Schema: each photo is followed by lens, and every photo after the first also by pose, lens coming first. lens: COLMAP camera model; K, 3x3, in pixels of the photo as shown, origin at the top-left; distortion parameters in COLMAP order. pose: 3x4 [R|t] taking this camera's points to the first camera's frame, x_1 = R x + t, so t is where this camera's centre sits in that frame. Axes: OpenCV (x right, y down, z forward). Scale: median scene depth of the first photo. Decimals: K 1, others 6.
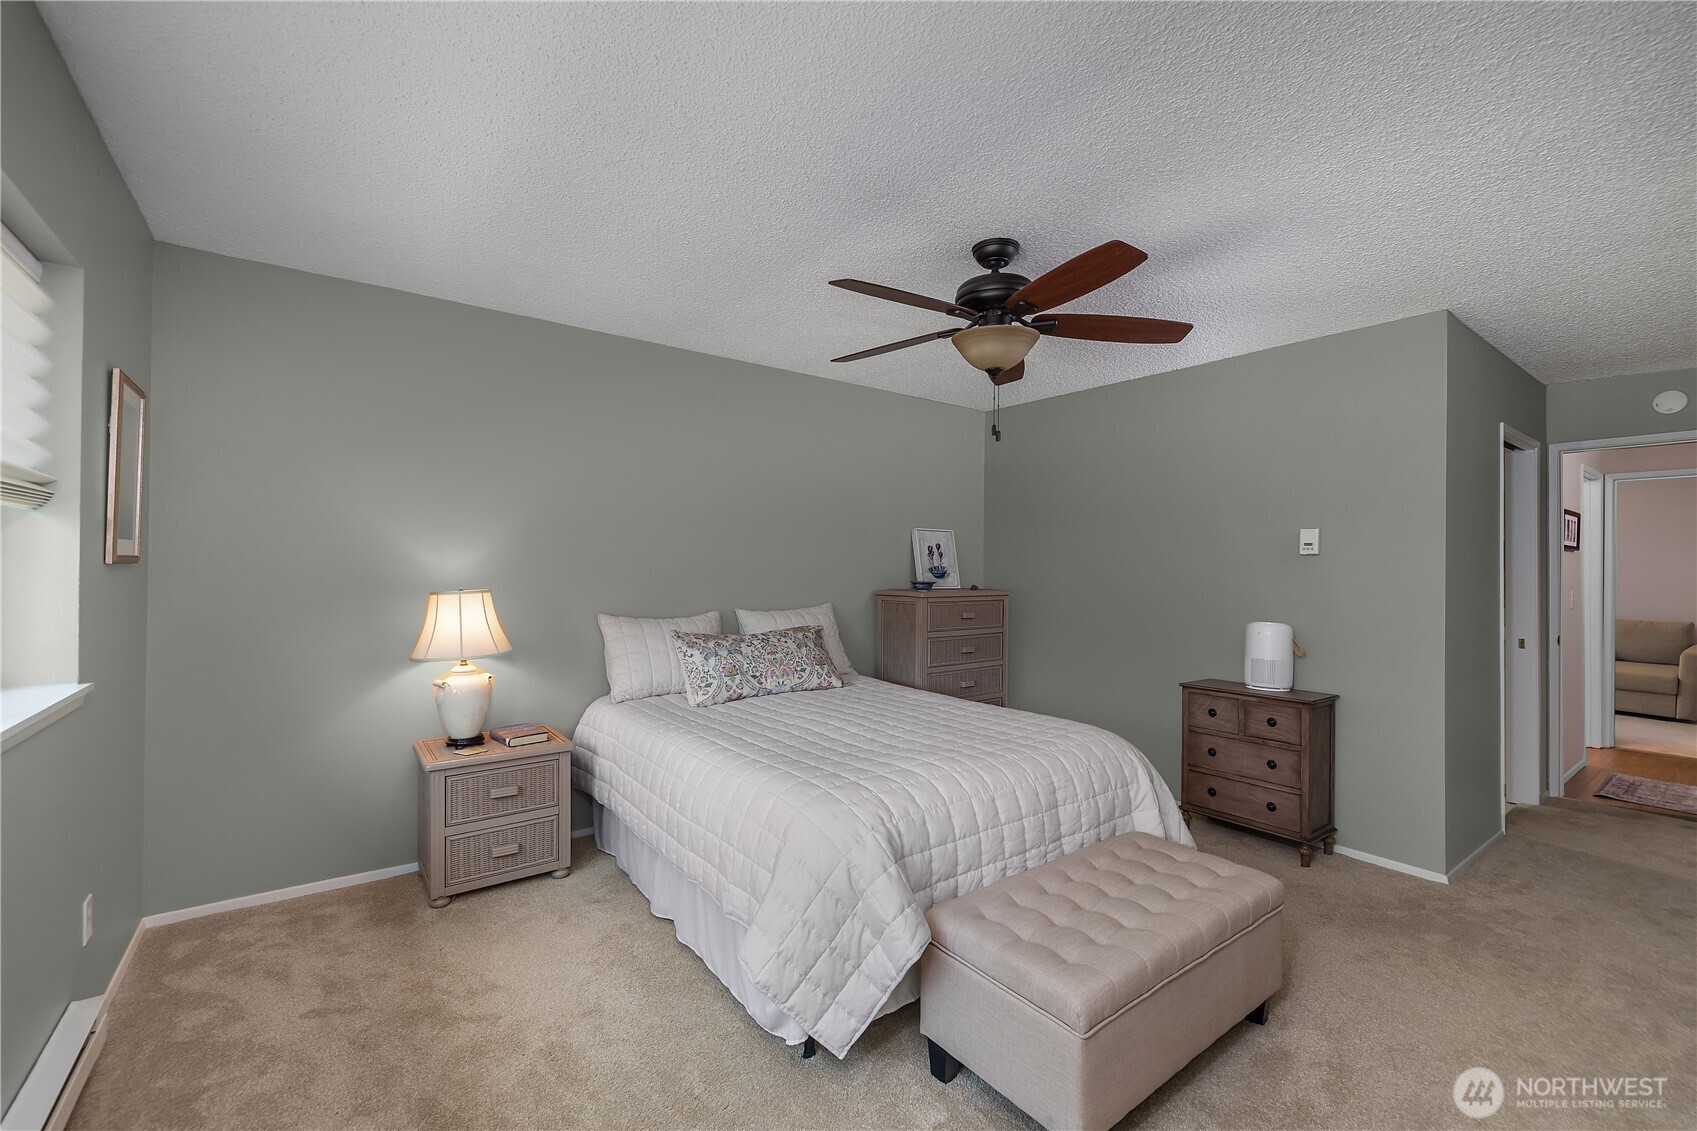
lens RADIAL K [[706.2, 0, 829.2], [0, 706.2, 565.3], [0, 0, 1]] dist [0.002375, -0.010383]
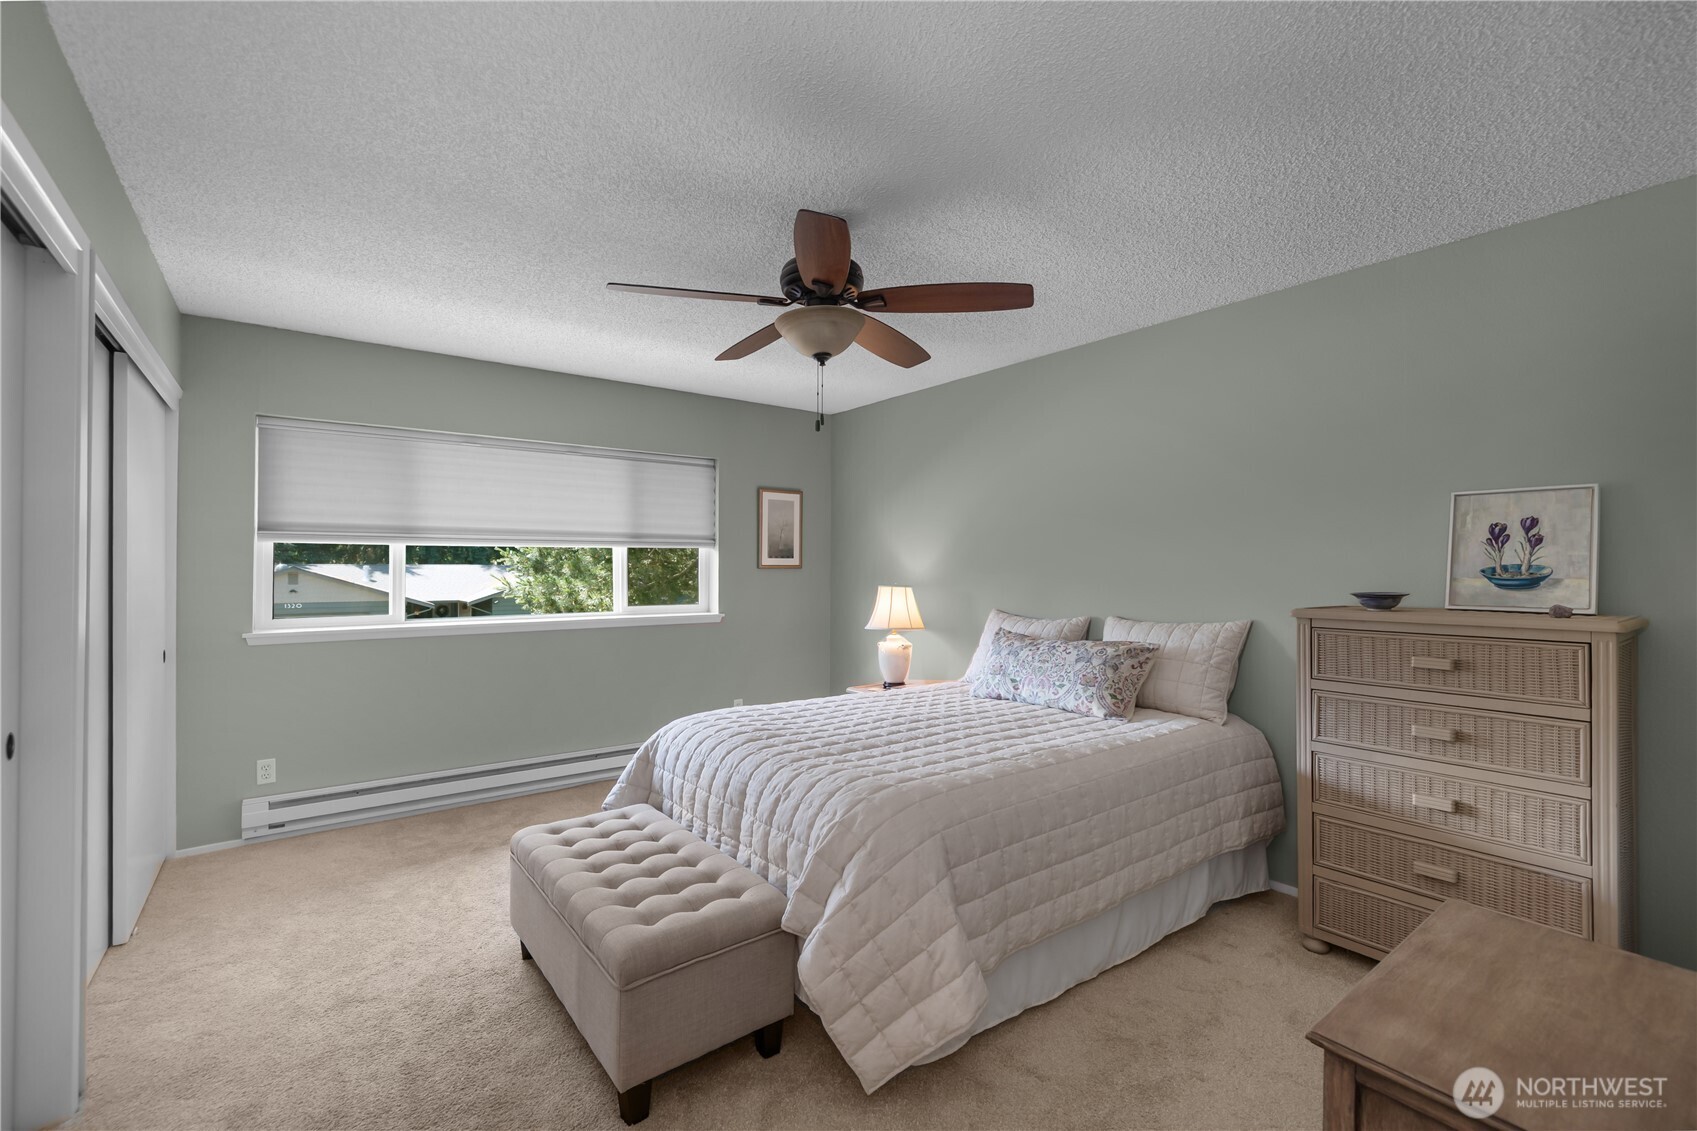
lens RADIAL K [[741.2, 0, 858.7], [0, 741.2, 570.4], [0, 0, 1]] dist [-0.000879, 0.000597]
pose [[0.041068, -0.003701, -0.999149, 0.850698], [-0.002096, 0.999991, -0.003790, 0.010650], [0.999154, 0.002250, 0.041060, 0.705241]]
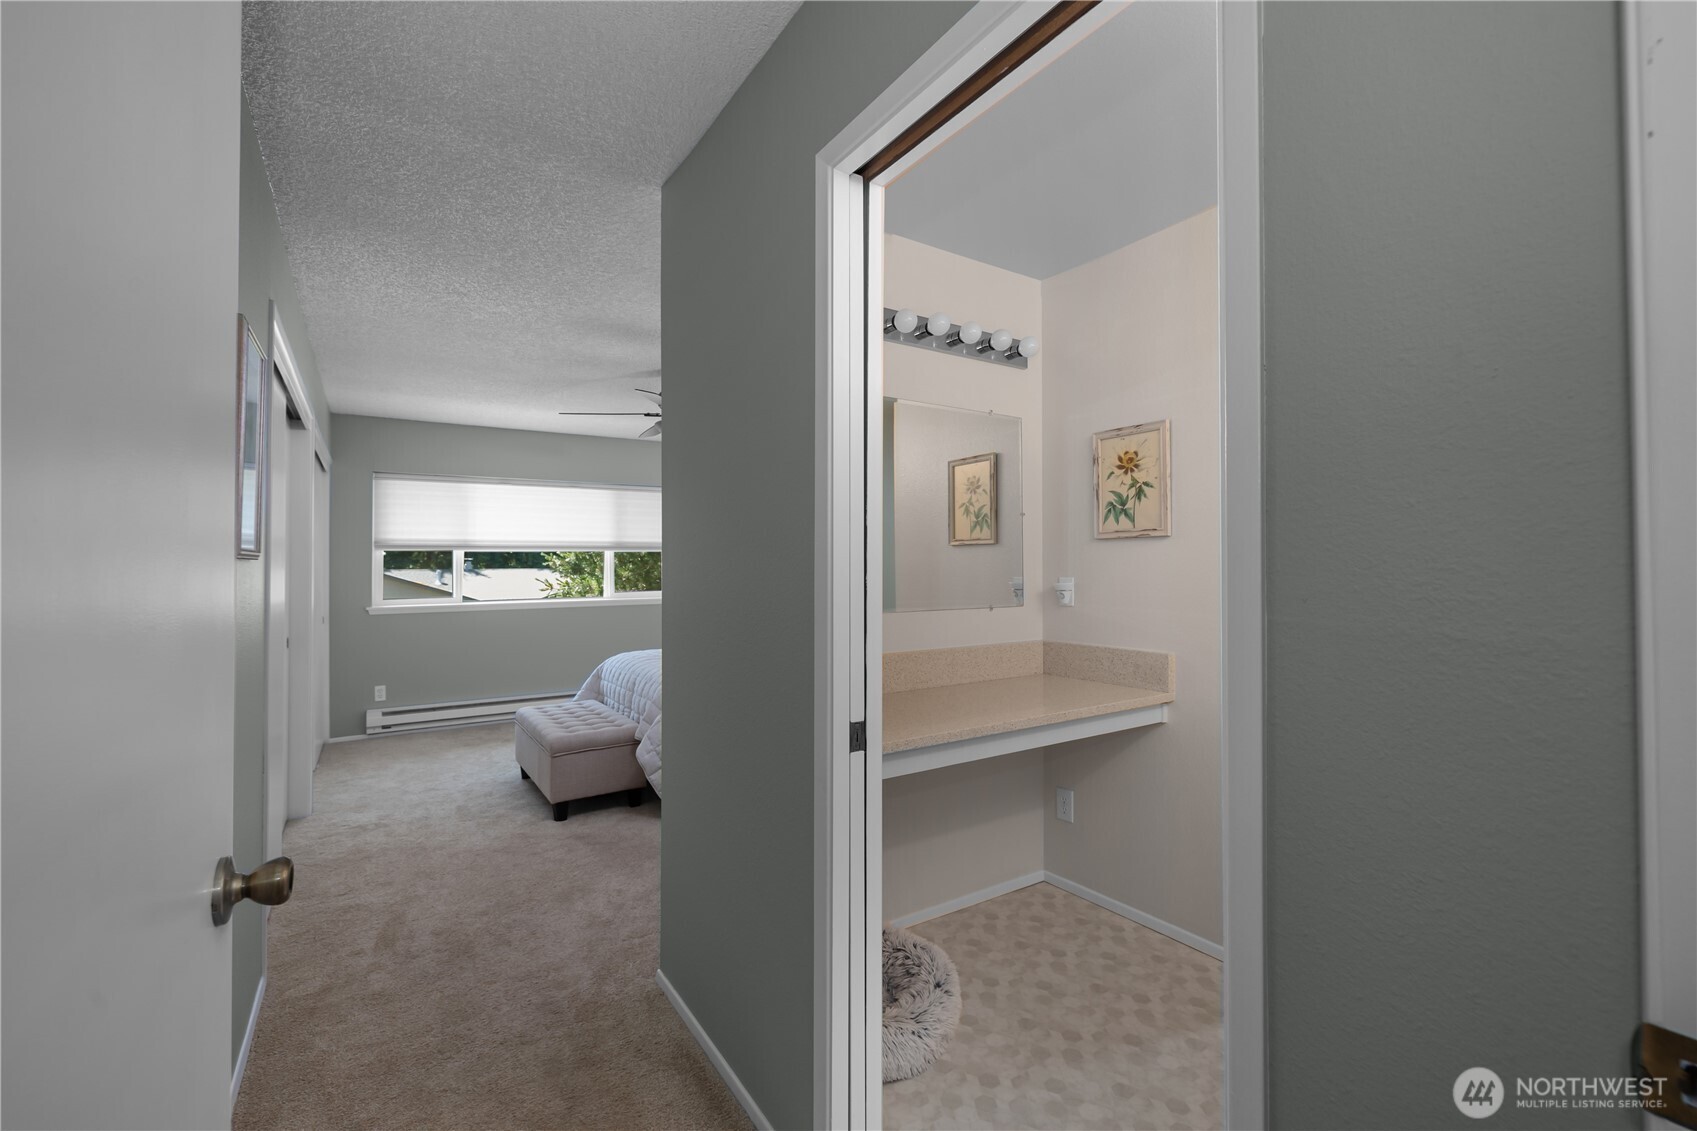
lens RADIAL K [[733.5, 0, 848.5], [0, 733.5, 565.5], [0, 0, 1]] dist [0.001303, 0.000247]
pose [[-0.036307, -0.012079, -0.999268, 1.409370], [0.007646, 0.999894, -0.012364, 0.030894], [0.999311, -0.008090, -0.036211, 1.044013]]
